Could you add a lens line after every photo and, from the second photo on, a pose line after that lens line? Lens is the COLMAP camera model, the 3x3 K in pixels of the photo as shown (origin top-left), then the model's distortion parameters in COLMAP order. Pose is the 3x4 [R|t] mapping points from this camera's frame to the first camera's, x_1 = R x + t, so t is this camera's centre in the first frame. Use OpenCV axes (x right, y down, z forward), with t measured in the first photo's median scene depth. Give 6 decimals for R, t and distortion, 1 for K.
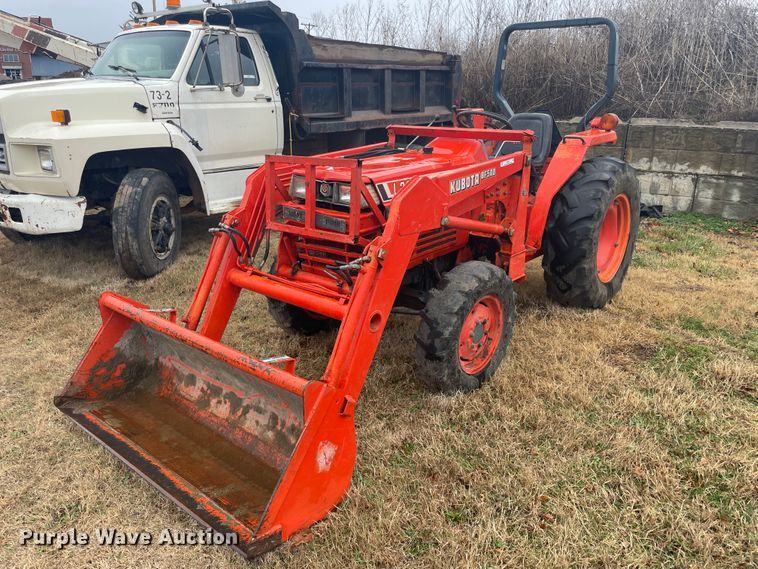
lens RADIAL K [[571.5, 0, 376.4], [0, 571.5, 282.8], [0, 0, 1]] dist [0.085976, -0.114209]
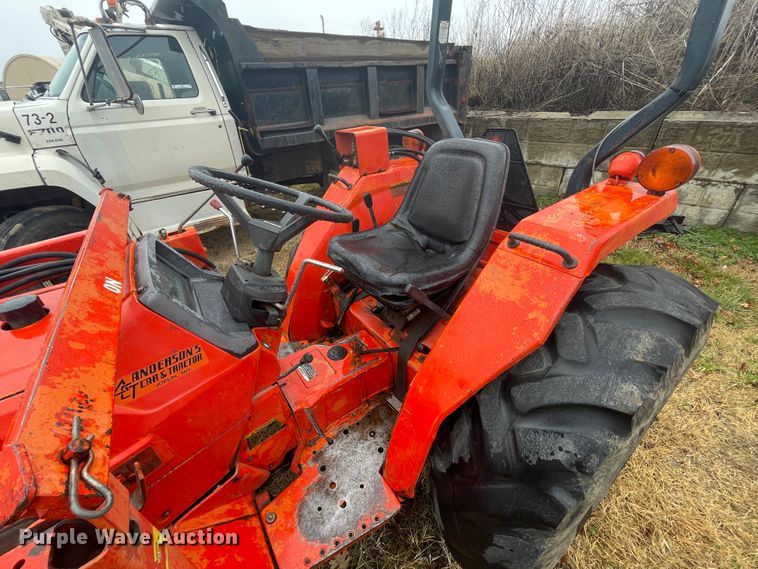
lens RADIAL K [[305.1, 0, 377.2], [0, 305.1, 280.7], [0, 0, 1]] dist [-0.002100, -0.000253]
pose [[0.967623, 0.088306, -0.236450, 0.201872], [-0.030291, 0.970658, 0.238548, -0.182494], [0.250578, -0.223662, 0.941906, 0.552537]]
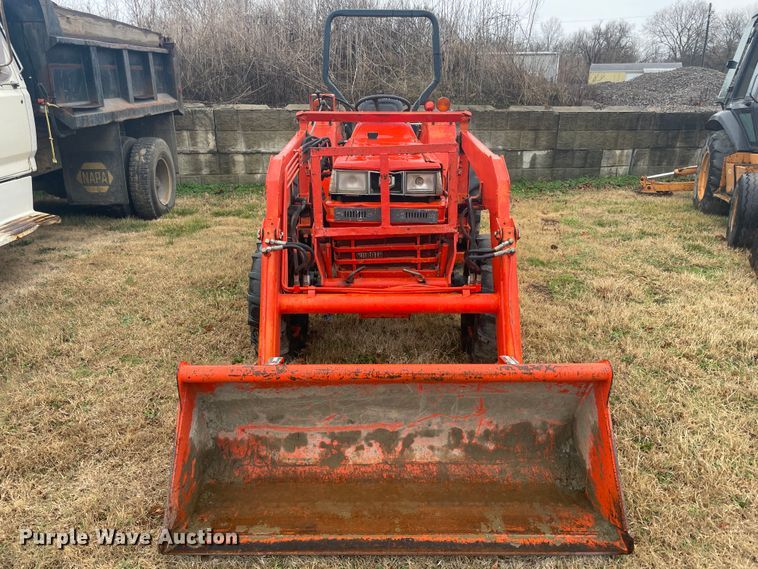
lens RADIAL K [[571.5, 0, 376.4], [0, 571.5, 282.8], [0, 0, 1]] dist [0.085976, -0.114209]
pose [[0.760045, -0.213038, 0.613960, -0.342513], [0.203899, 0.975210, 0.085973, -0.043792], [-0.617055, 0.059843, 0.784642, 0.155482]]
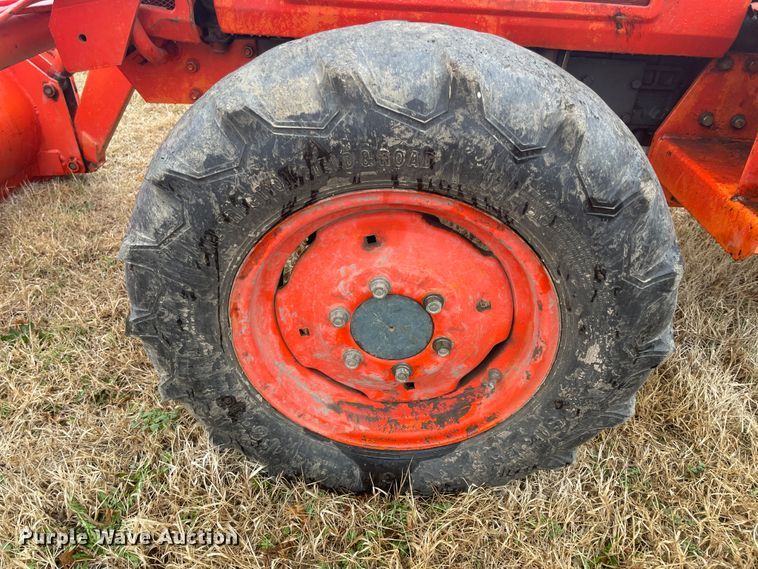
lens RADIAL K [[571.5, 0, 376.4], [0, 571.5, 282.8], [0, 0, 1]] dist [0.085976, -0.114209]
pose [[0.639988, 0.378549, -0.668668, 0.184306], [-0.301249, 0.924168, 0.234867, 0.003289], [0.706870, 0.051123, 0.705494, 0.423096]]
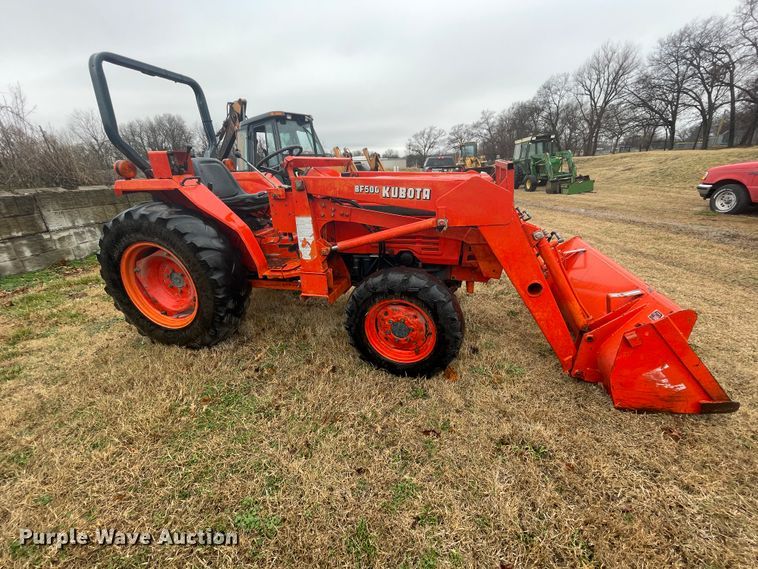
lens RADIAL K [[307.9, 0, 379.0], [0, 307.9, 284.5], [0, 0, 1]] dist [-0.000283, 0.000186]
pose [[-0.428091, -0.309954, 0.848921, -0.327910], [0.327985, 0.822017, 0.465526, -0.195888], [-0.842119, 0.477721, -0.250237, 0.742728]]
